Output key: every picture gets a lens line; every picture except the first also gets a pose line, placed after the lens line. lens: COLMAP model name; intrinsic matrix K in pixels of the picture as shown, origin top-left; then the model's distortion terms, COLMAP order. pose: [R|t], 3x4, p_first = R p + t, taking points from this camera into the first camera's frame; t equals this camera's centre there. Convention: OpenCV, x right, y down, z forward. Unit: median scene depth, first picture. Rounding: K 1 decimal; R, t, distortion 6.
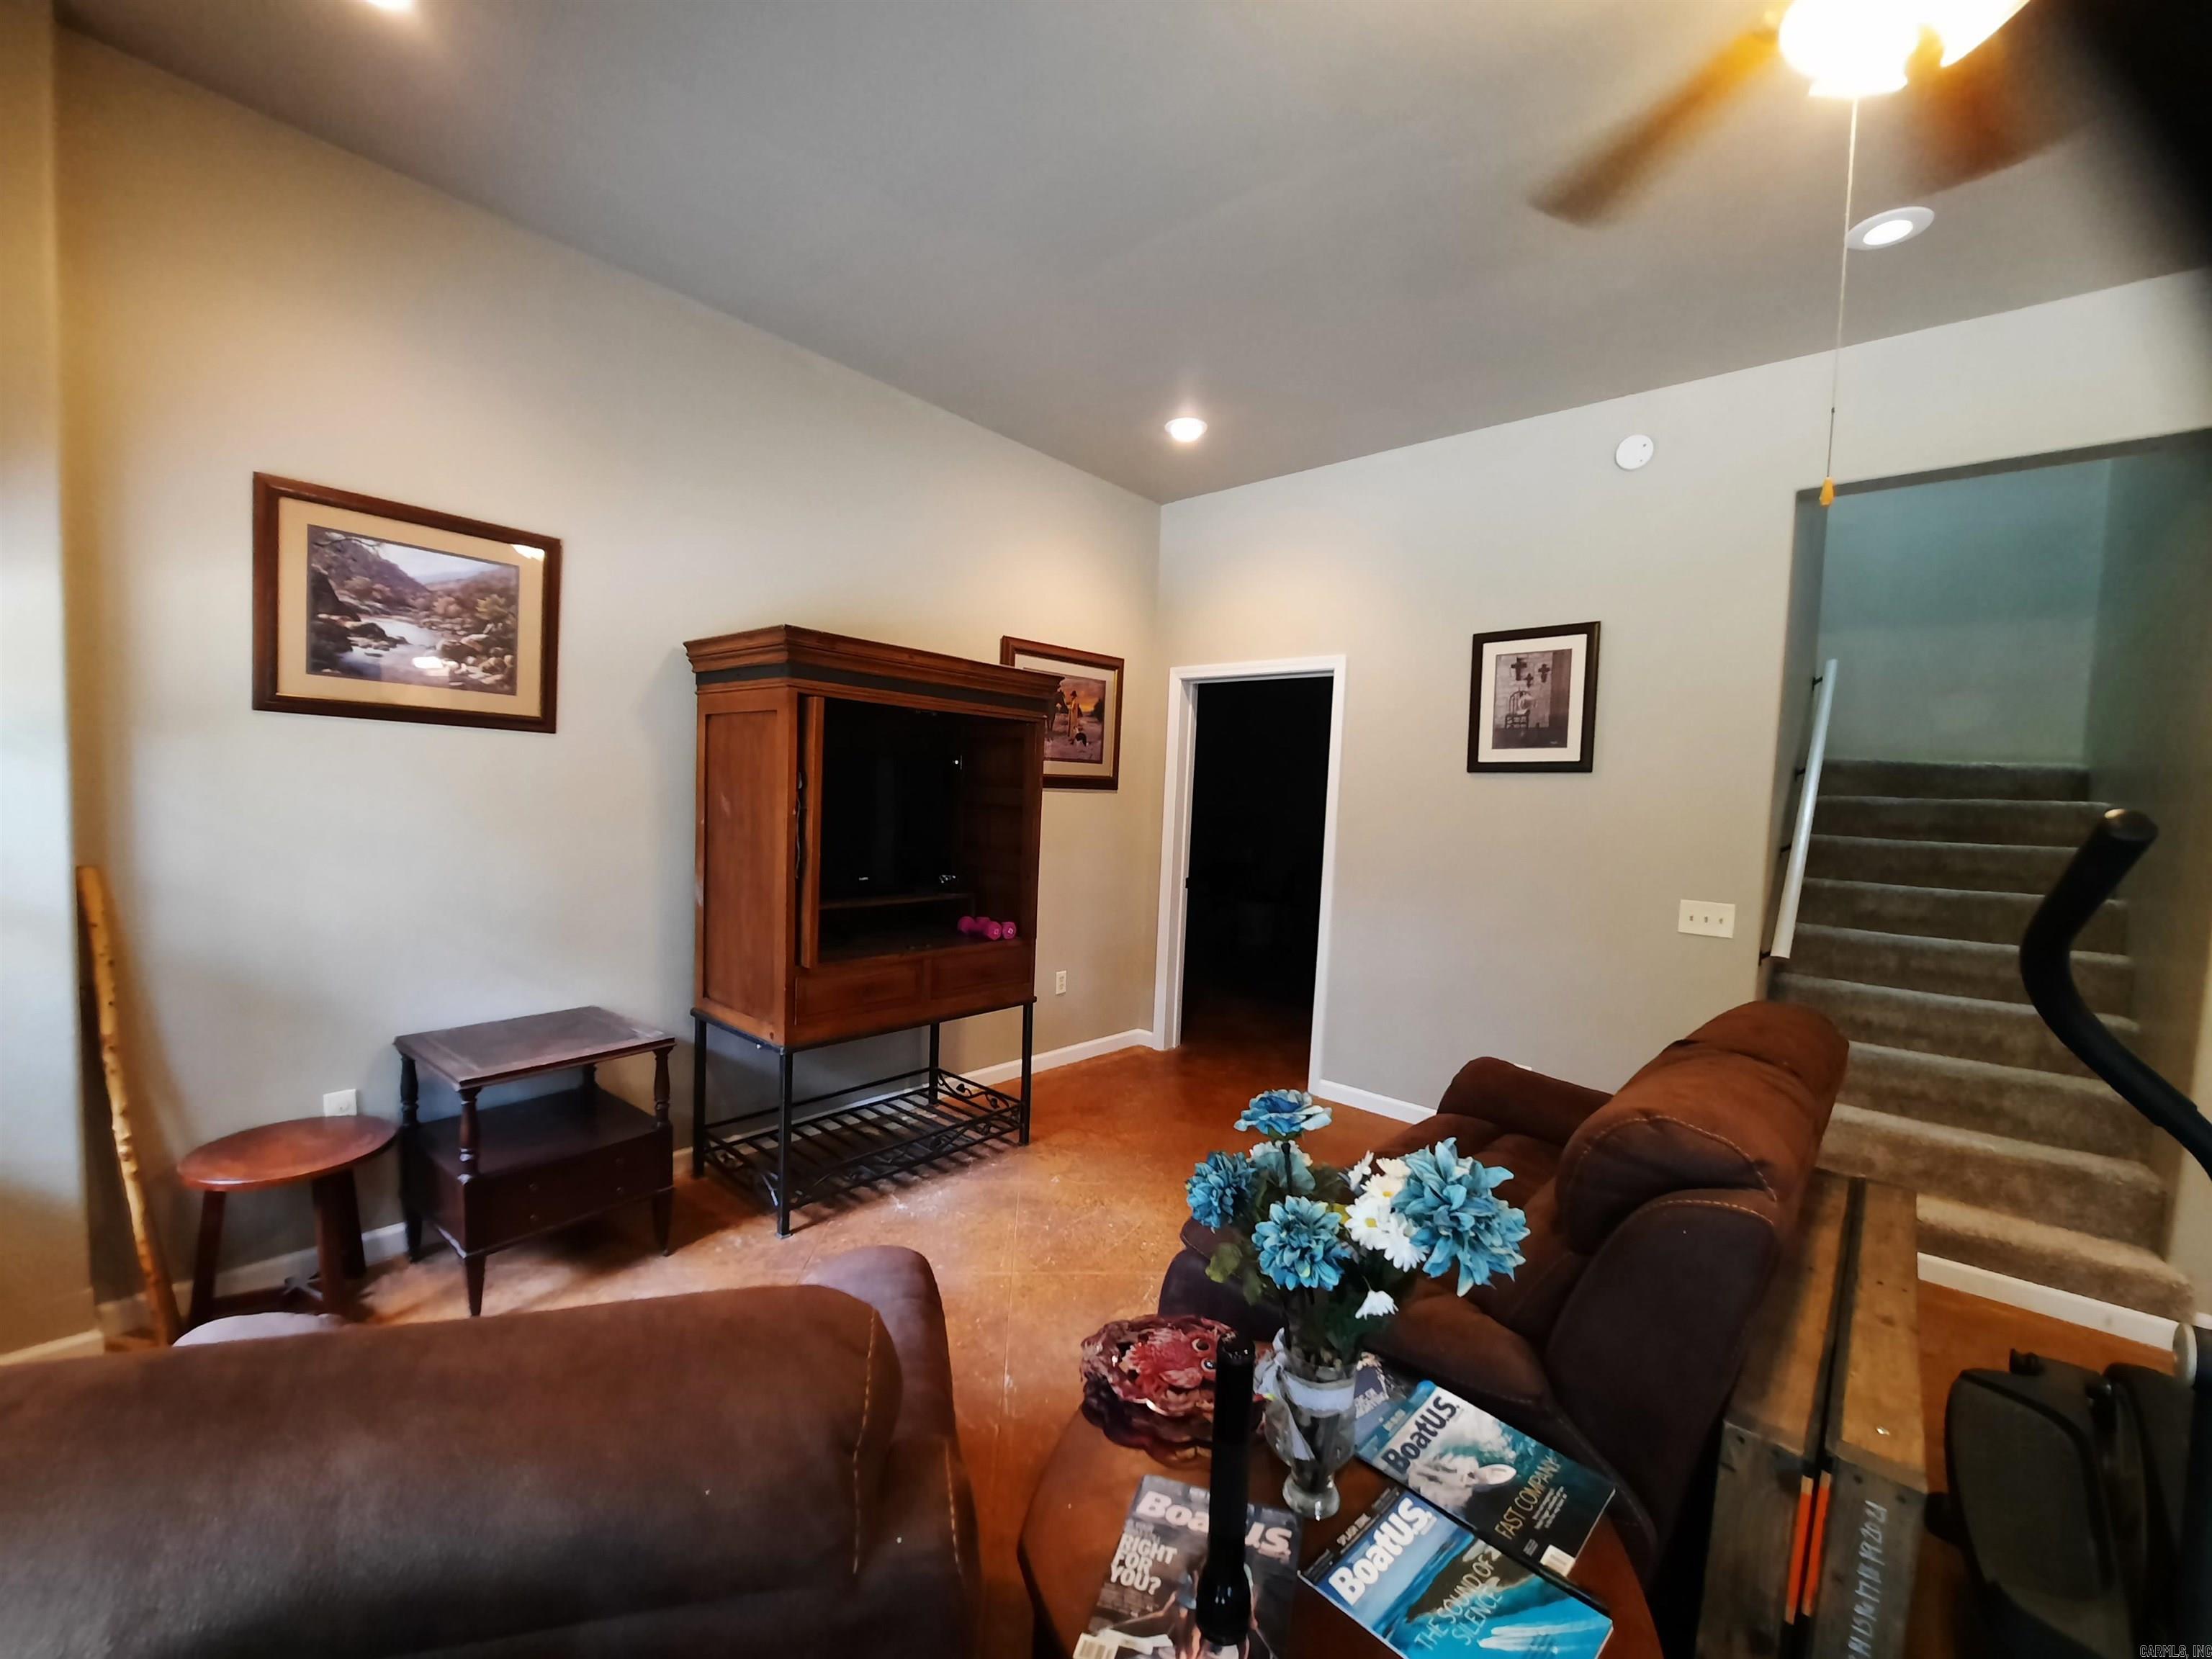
lens RADIAL K [[863.2, 0, 1109.6], [0, 863.2, 844.0], [0, 0, 1]] dist [-0.020621, 0.001533]
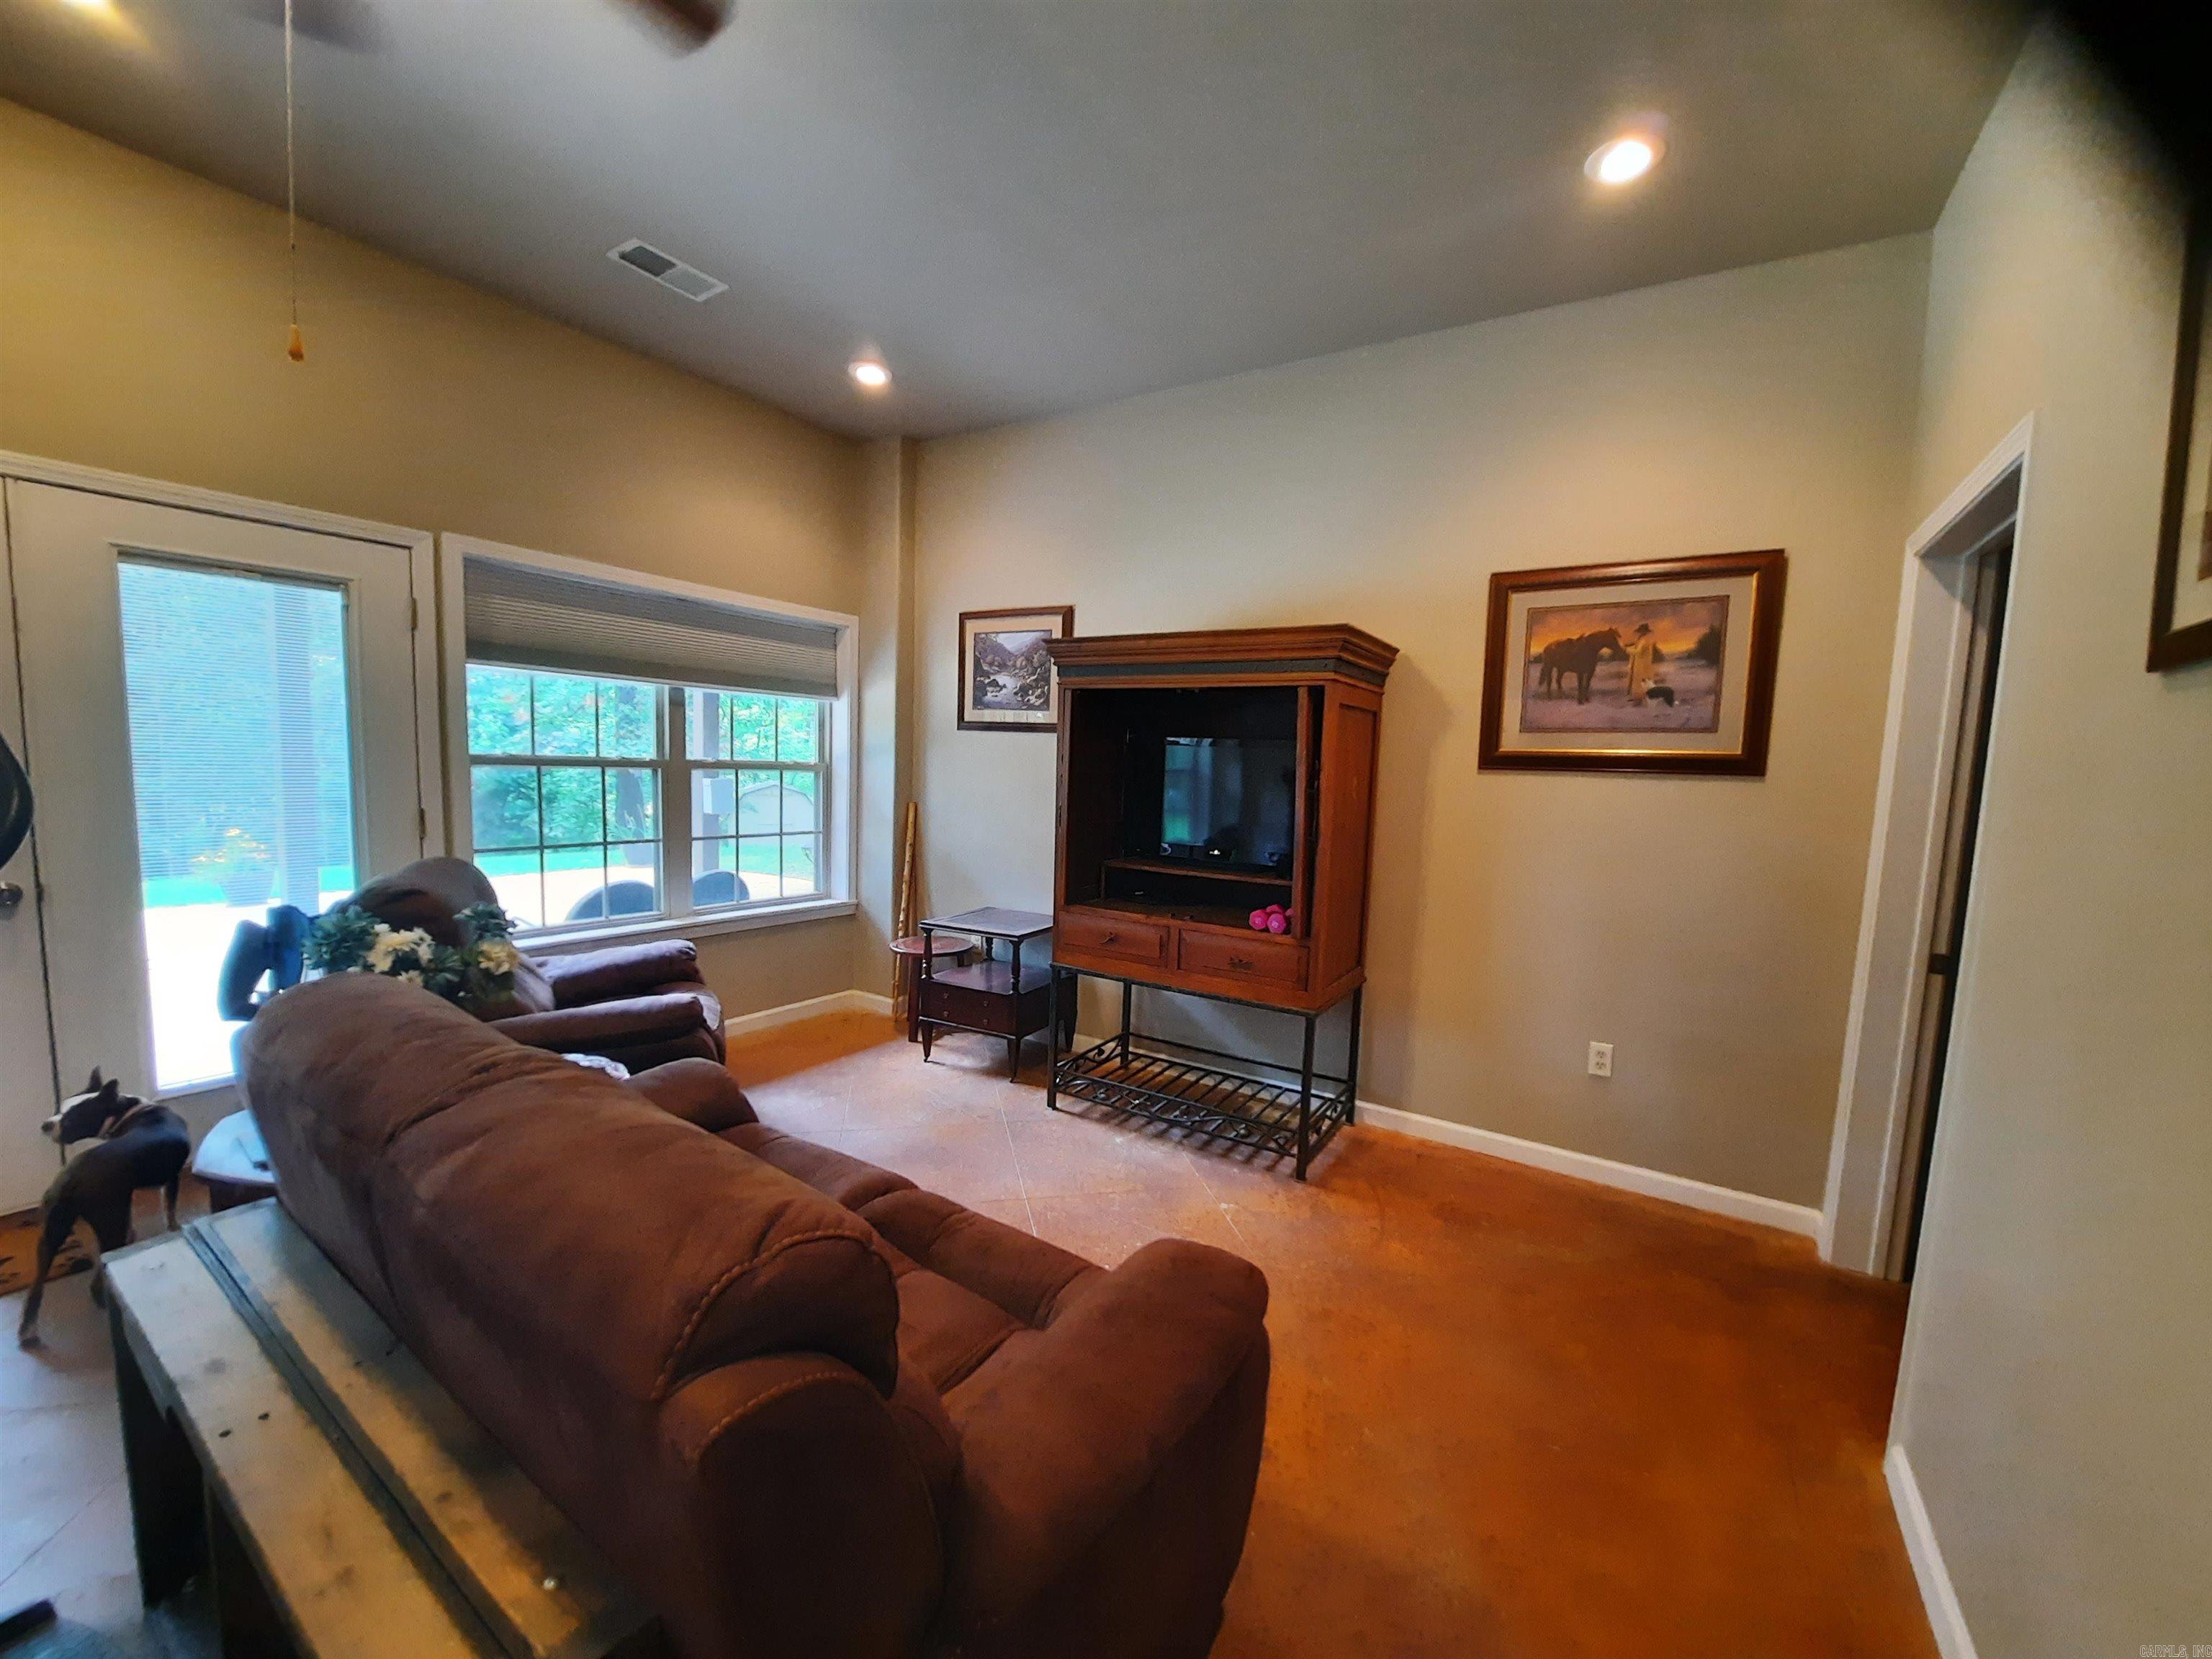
lens RADIAL K [[863.2, 0, 1103.6], [0, 863.2, 841.4], [0, 0, 1]] dist [-0.020621, 0.001533]
pose [[0.163646, 0.055169, -0.984975, 0.851711], [-0.088489, 0.995231, 0.041042, -0.005653], [0.982542, 0.080443, 0.167748, 0.784806]]
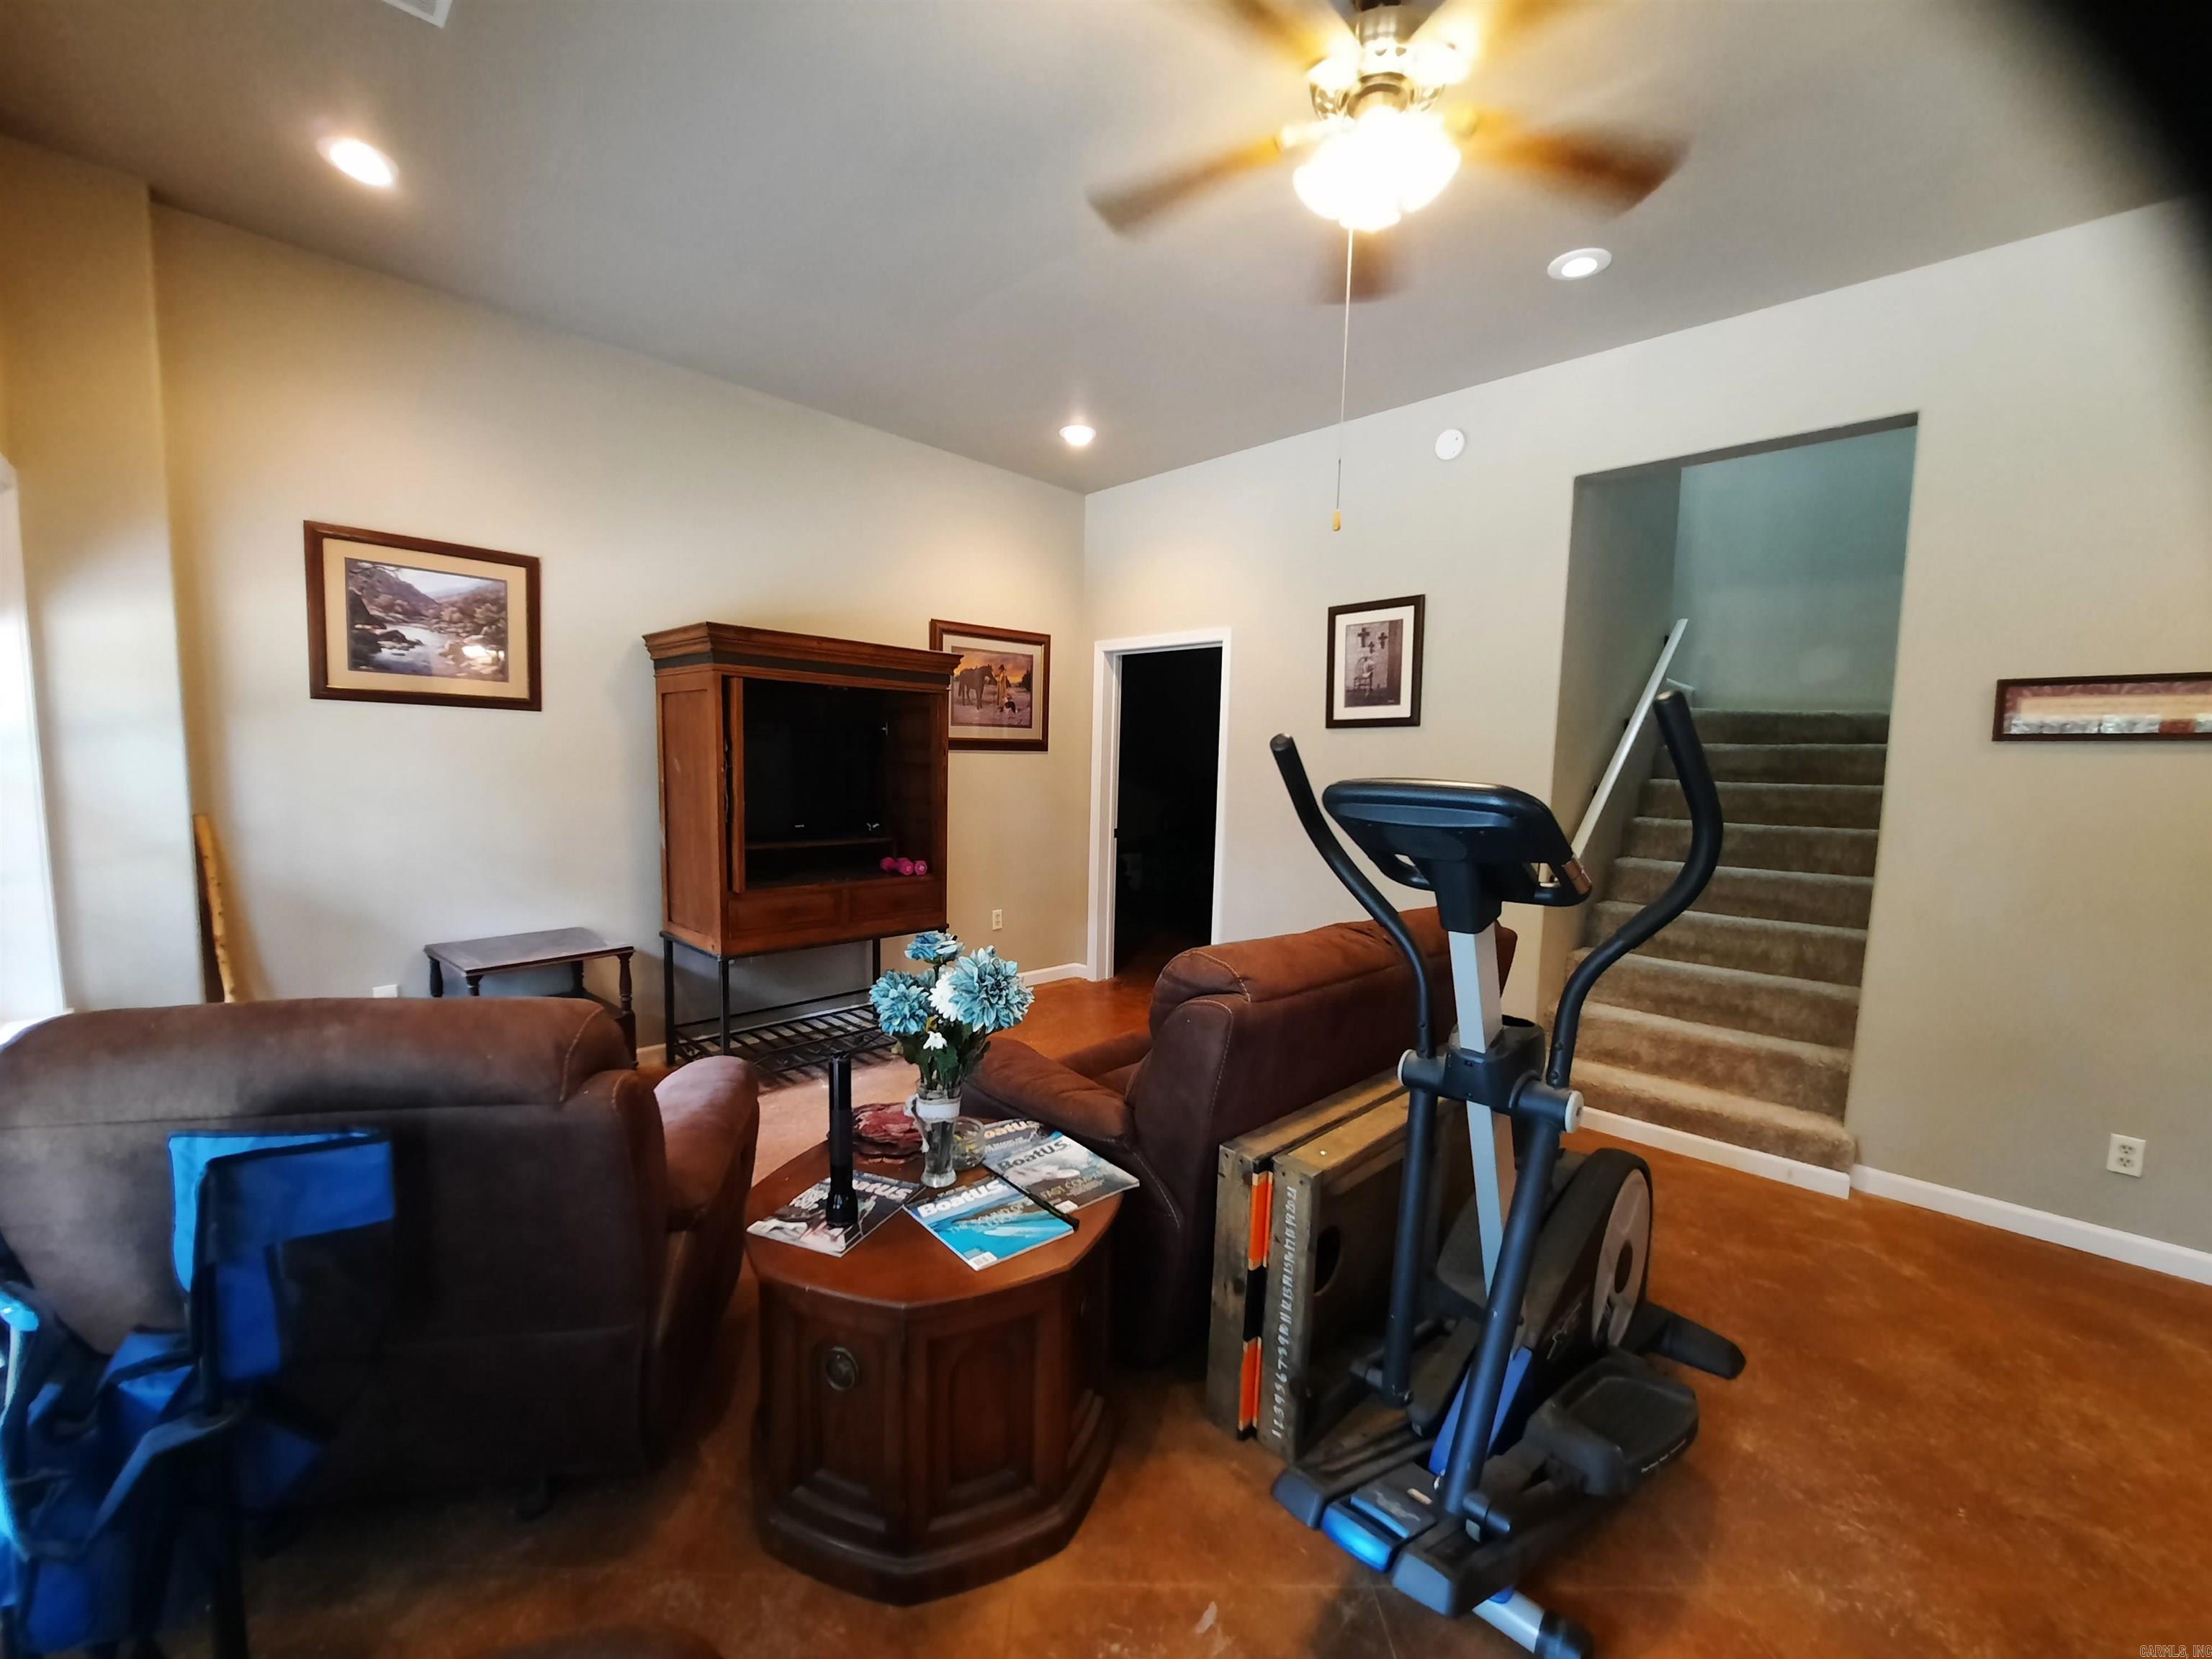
lens RADIAL K [[863.2, 0, 1110.3], [0, 863.2, 837.5], [0, 0, 1]] dist [-0.020621, 0.001533]
pose [[0.998506, -0.012992, -0.053081, 0.251131], [0.014546, 0.999474, 0.028992, 0.032235], [0.052676, -0.029721, 0.998169, -0.220350]]
